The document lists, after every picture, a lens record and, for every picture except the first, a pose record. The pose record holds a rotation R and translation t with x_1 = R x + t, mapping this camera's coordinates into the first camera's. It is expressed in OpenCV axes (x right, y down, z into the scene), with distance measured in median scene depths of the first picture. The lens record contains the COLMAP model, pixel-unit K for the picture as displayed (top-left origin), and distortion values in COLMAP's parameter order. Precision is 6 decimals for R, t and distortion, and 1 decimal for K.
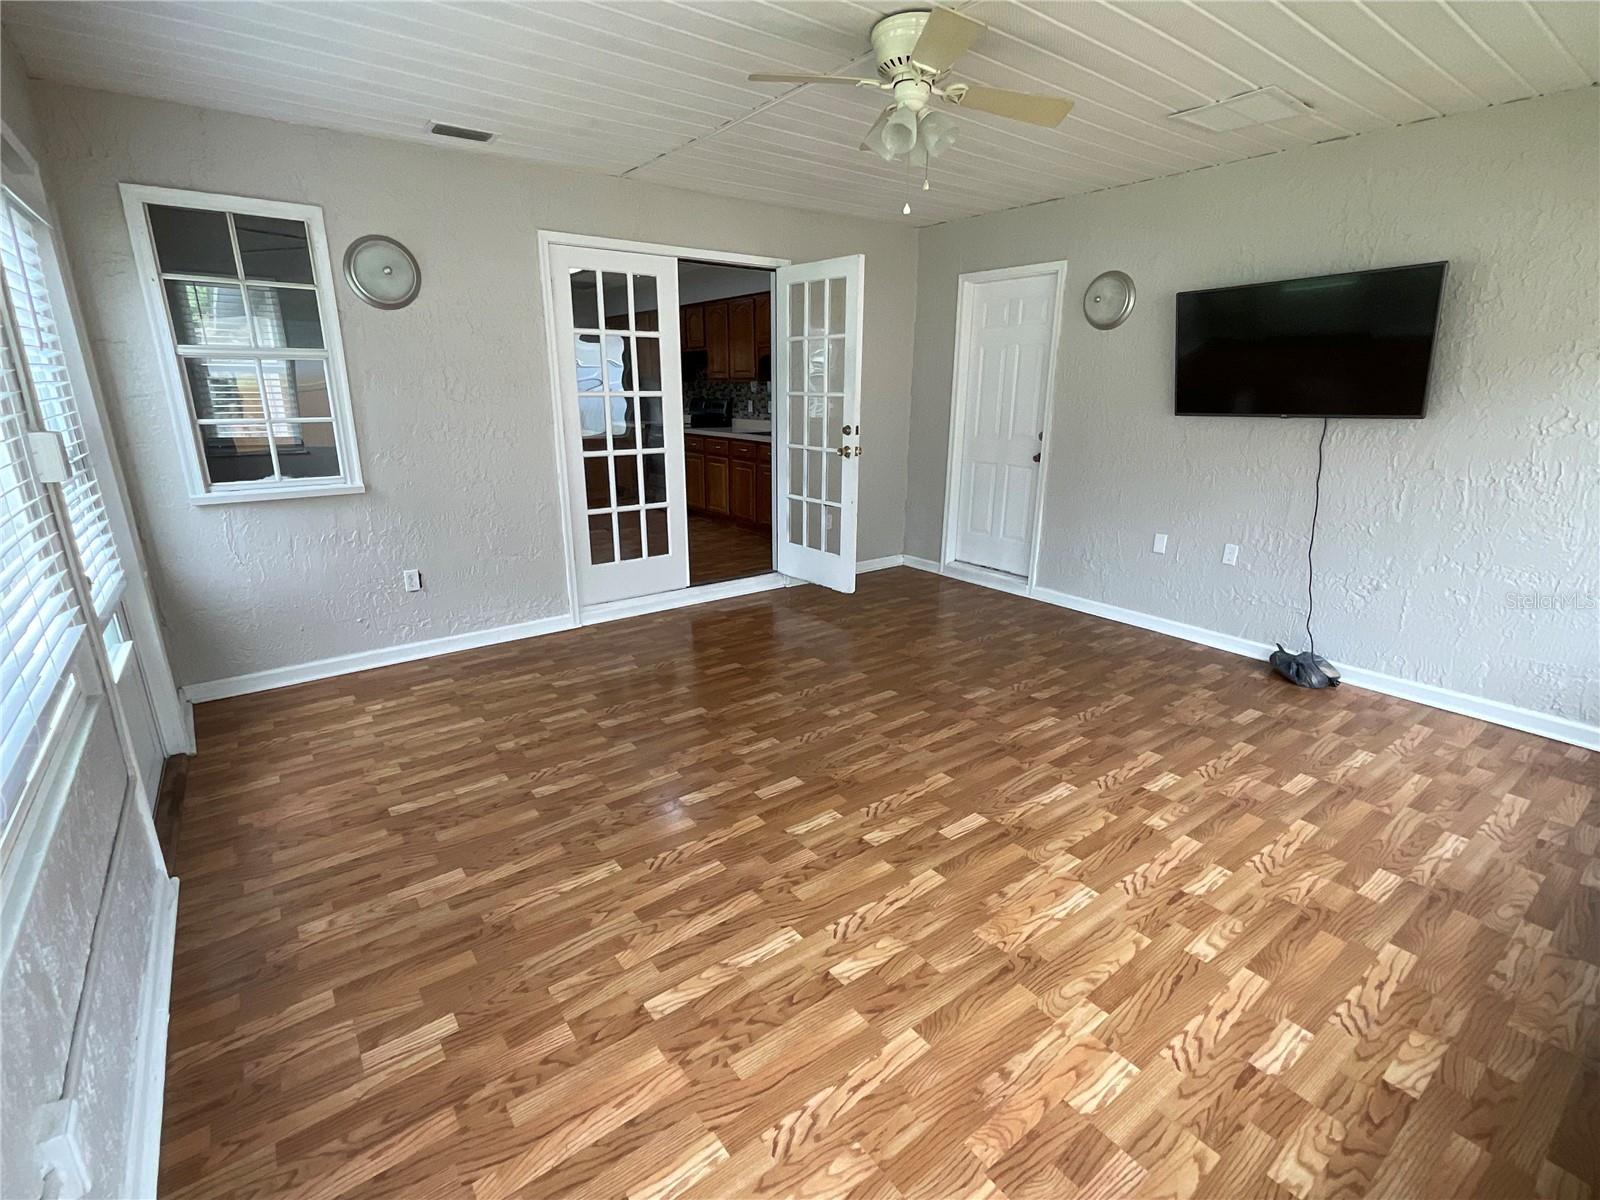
lens RADIAL K [[745.7, 0, 810.0], [0, 745.7, 590.6], [0, 0, 1]] dist [-0.007326, 0.003237]
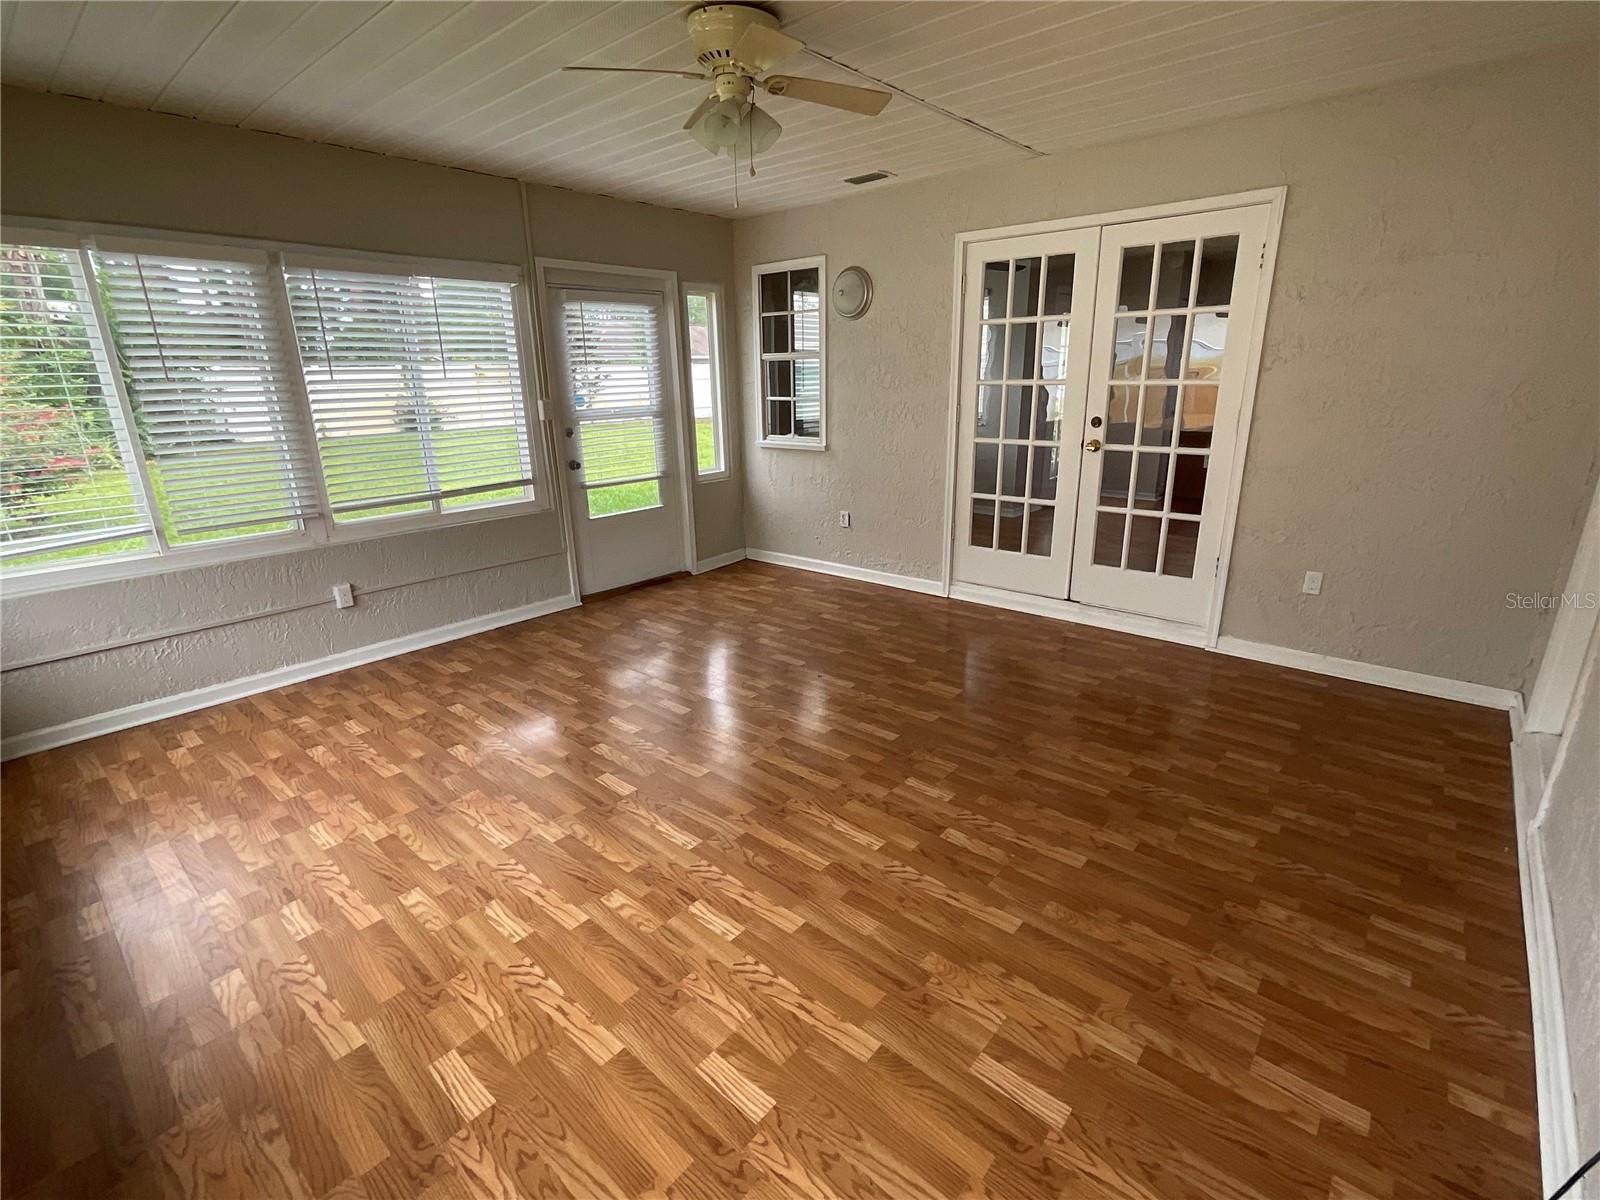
lens RADIAL K [[745.7, 0, 787.2], [0, 745.7, 593.2], [0, 0, 1]] dist [-0.007326, 0.003237]
pose [[0.196245, 0.275139, -0.941162, 0.982540], [-0.243686, 0.943399, 0.224980, -0.212260], [0.949792, 0.185197, 0.252185, 0.731770]]
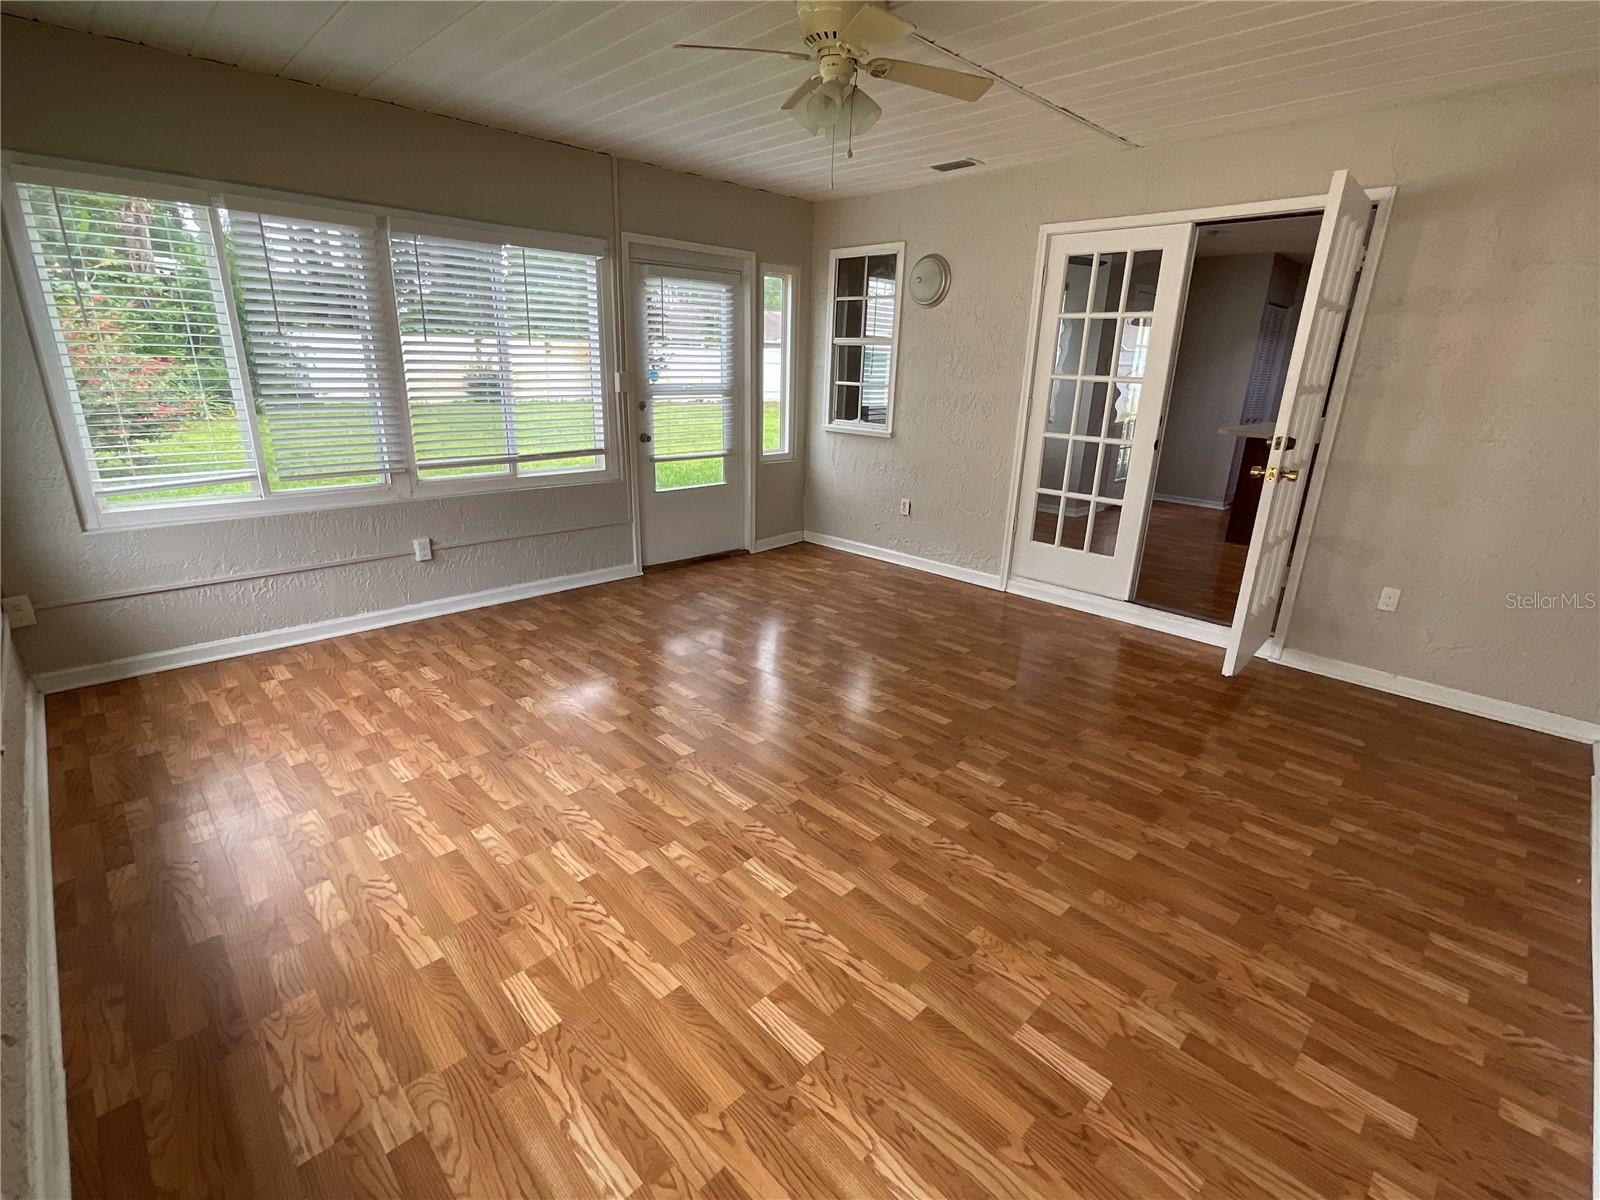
lens RADIAL K [[745.7, 0, 787.3], [0, 745.7, 593.2], [0, 0, 1]] dist [-0.007326, 0.003237]
pose [[0.120396, 0.300733, -0.946079, 1.001239], [-0.291949, 0.921593, 0.255797, -0.196707], [0.948826, 0.245410, 0.198755, 0.706749]]
